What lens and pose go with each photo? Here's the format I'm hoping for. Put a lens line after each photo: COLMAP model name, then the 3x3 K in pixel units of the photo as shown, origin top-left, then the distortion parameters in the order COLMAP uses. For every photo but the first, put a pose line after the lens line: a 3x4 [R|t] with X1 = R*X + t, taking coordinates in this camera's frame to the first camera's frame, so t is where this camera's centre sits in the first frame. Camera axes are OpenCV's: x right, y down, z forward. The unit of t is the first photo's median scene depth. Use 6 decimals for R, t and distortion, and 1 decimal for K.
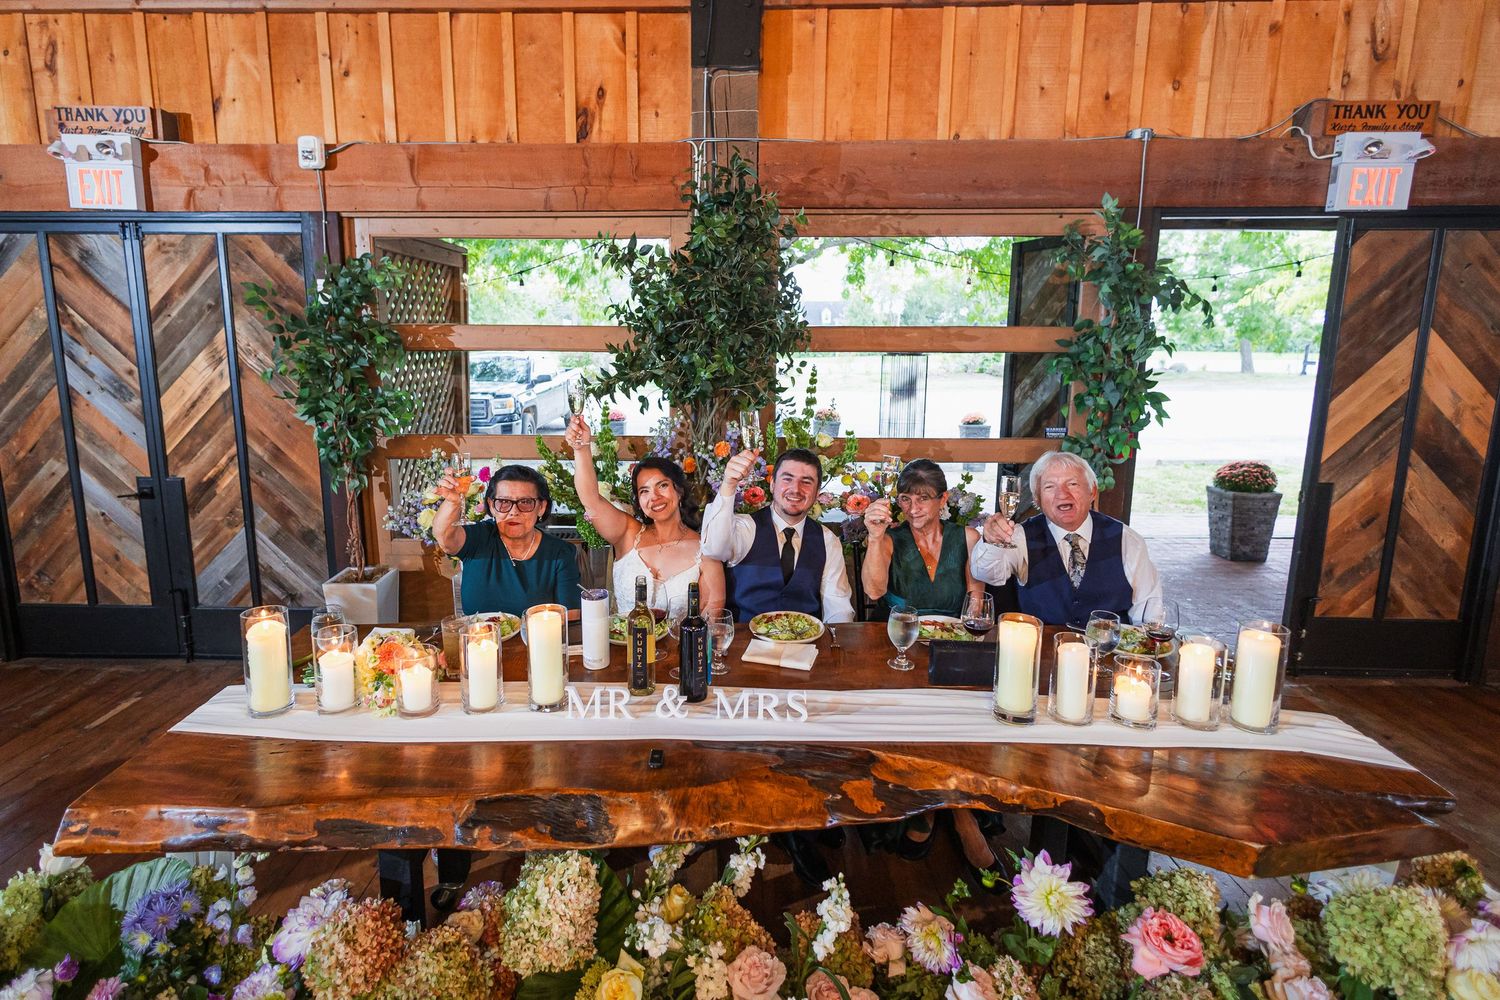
lens RADIAL K [[741.1, 0, 705.6], [0, 741.1, 466.6], [0, 0, 1]] dist [0.006689, -0.000662]
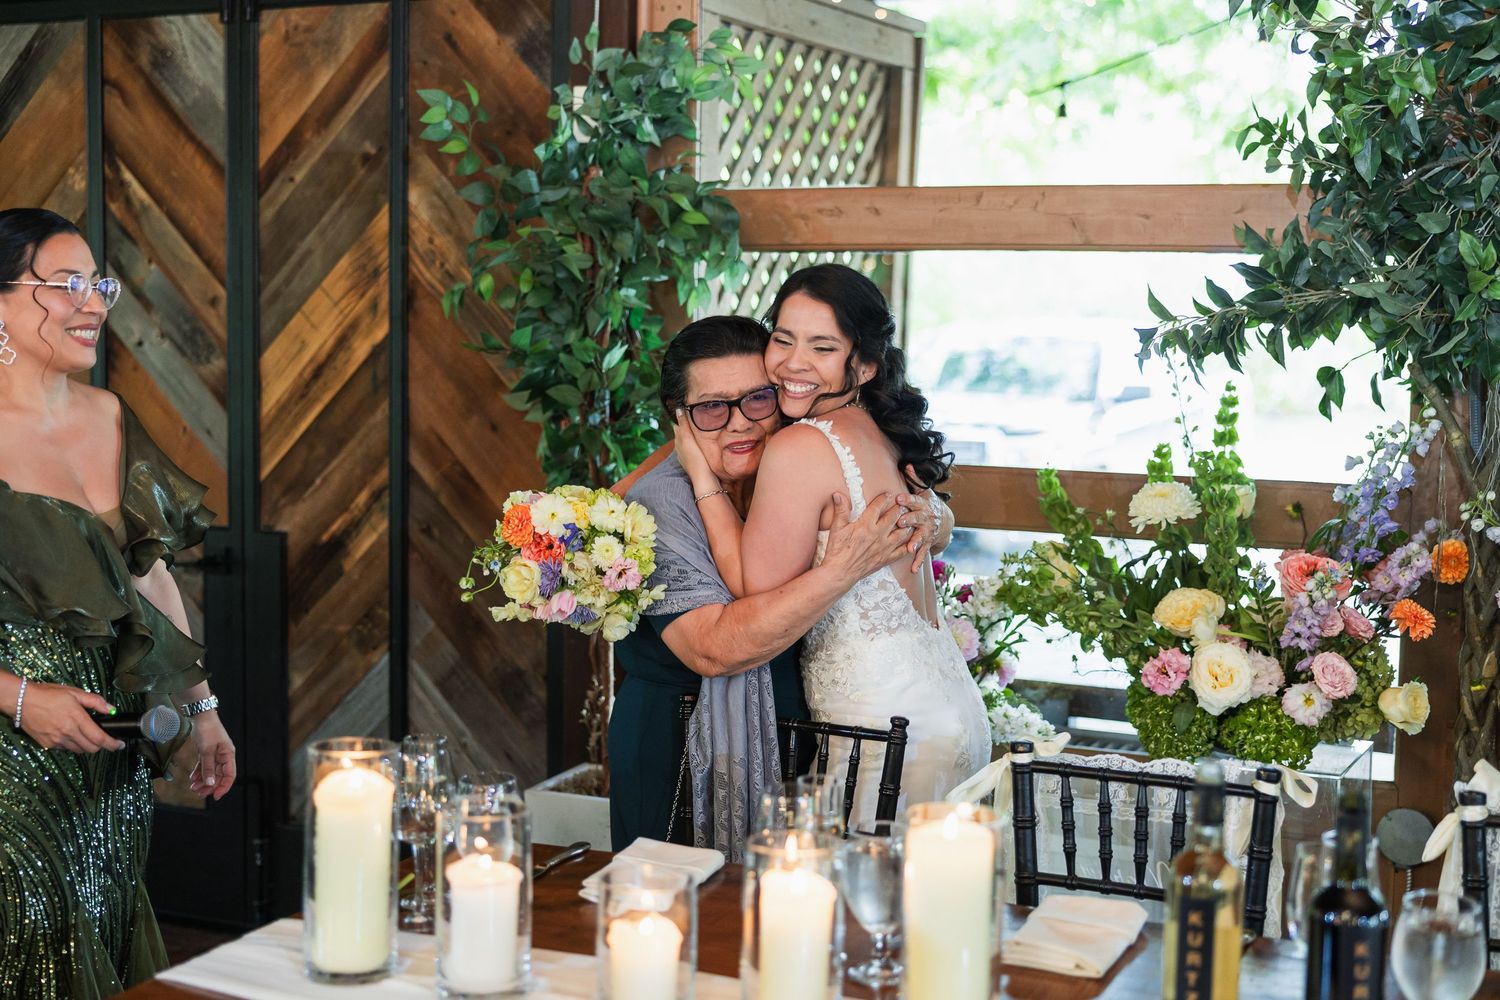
lens RADIAL K [[2003.3, 0, 750.0], [0, 2003.3, 500.0], [0, 0, 1]] dist [-0.015389, 0.088727]
pose [[0.915262, 0.046685, -0.400145, 0.050268], [-0.077246, 0.995170, -0.060579, 0.050013], [0.395384, 0.086355, 0.914447, -0.011808]]
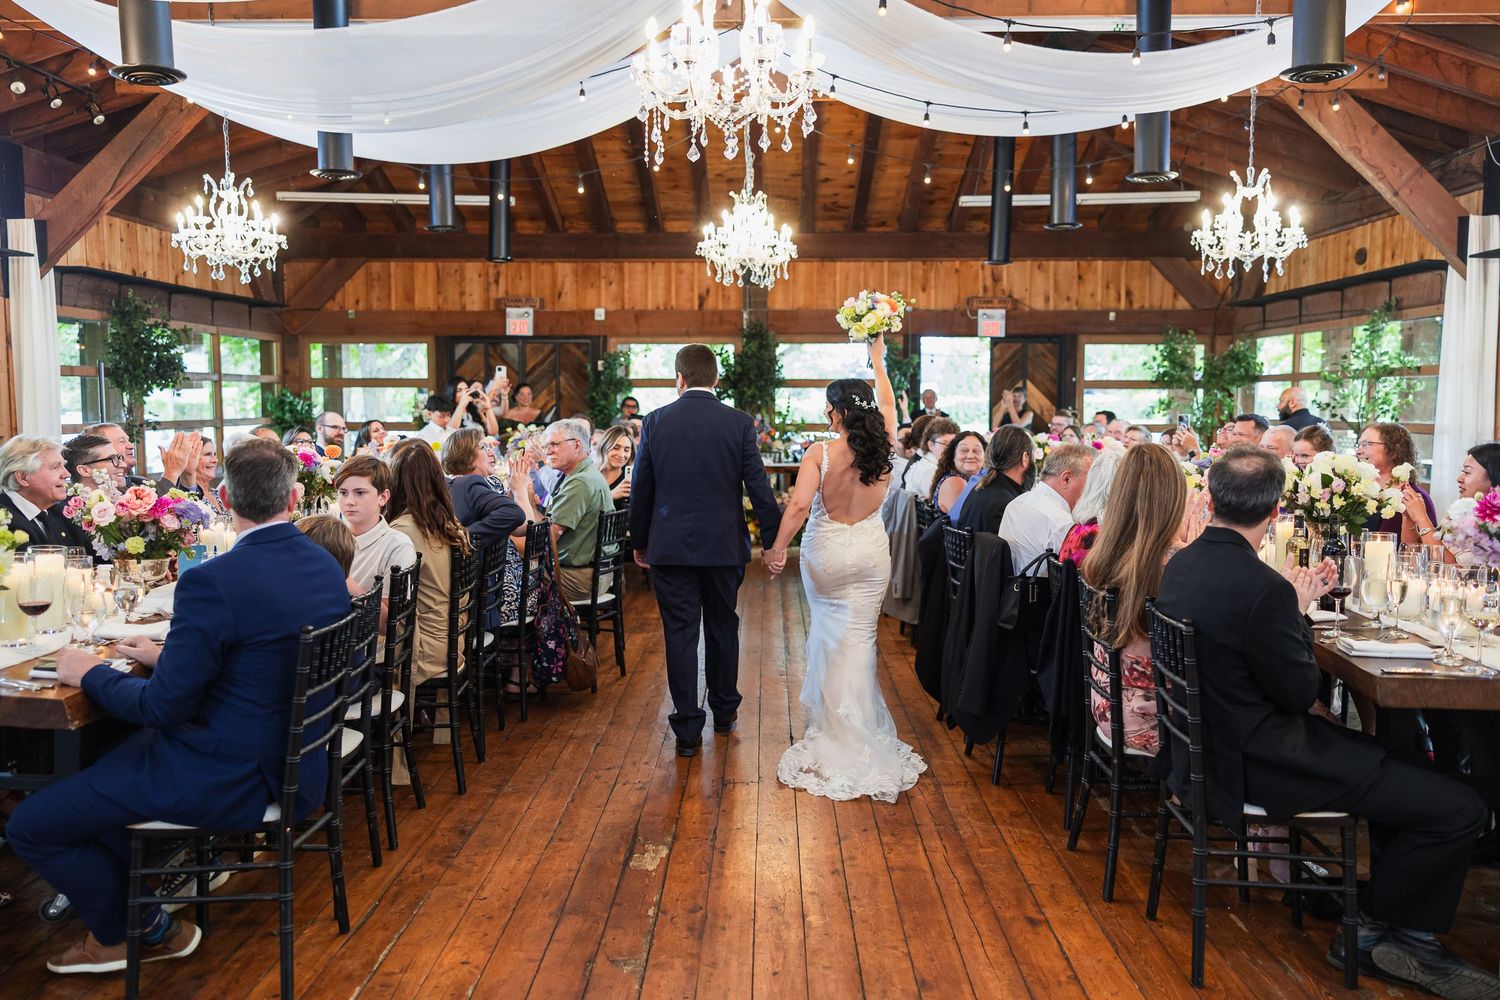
lens RADIAL K [[1167.8, 0, 750.0], [0, 1167.8, 500.0], [0, 0, 1]] dist [-0.008161, -0.000951]
pose [[0.999983, -0.001541, 0.005667, -0.016756], [0.002050, 0.995849, -0.090993, 0.581791], [-0.005503, 0.091003, 0.995835, -2.909923]]
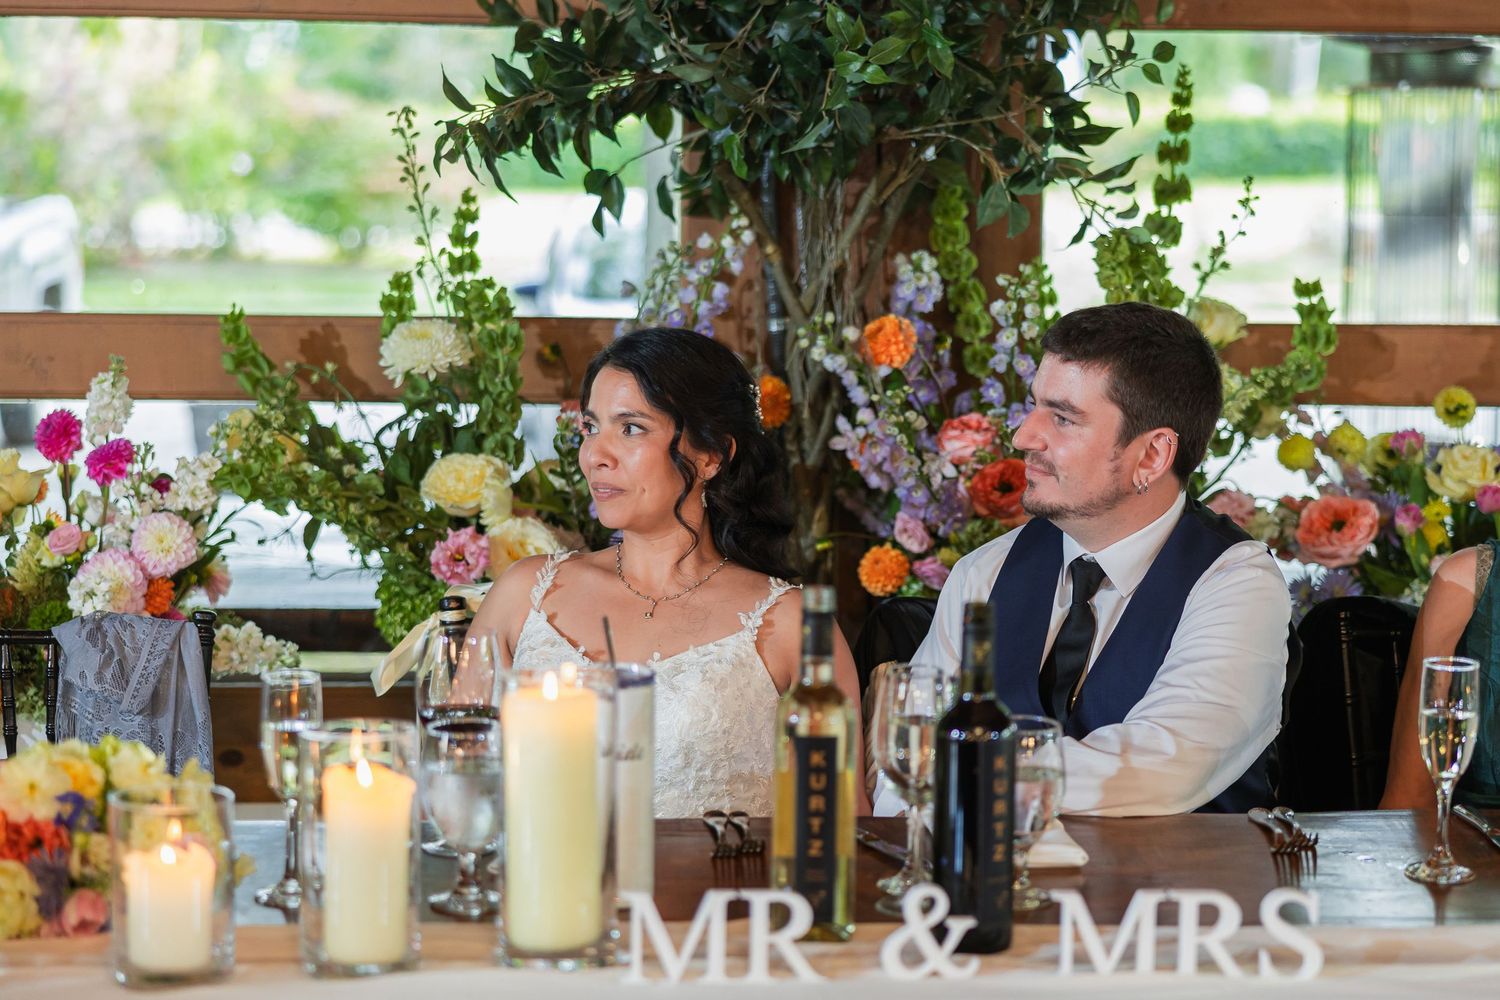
lens RADIAL K [[3153.9, 0, 750.0], [0, 3153.9, 500.0], [0, 0, 1]] dist [-0.057989, 0.153155]
pose [[0.996875, -0.002800, 0.078945, -0.120448], [0.006755, 0.998732, -0.049882, 0.093371], [-0.078705, 0.050259, 0.995630, -0.226566]]
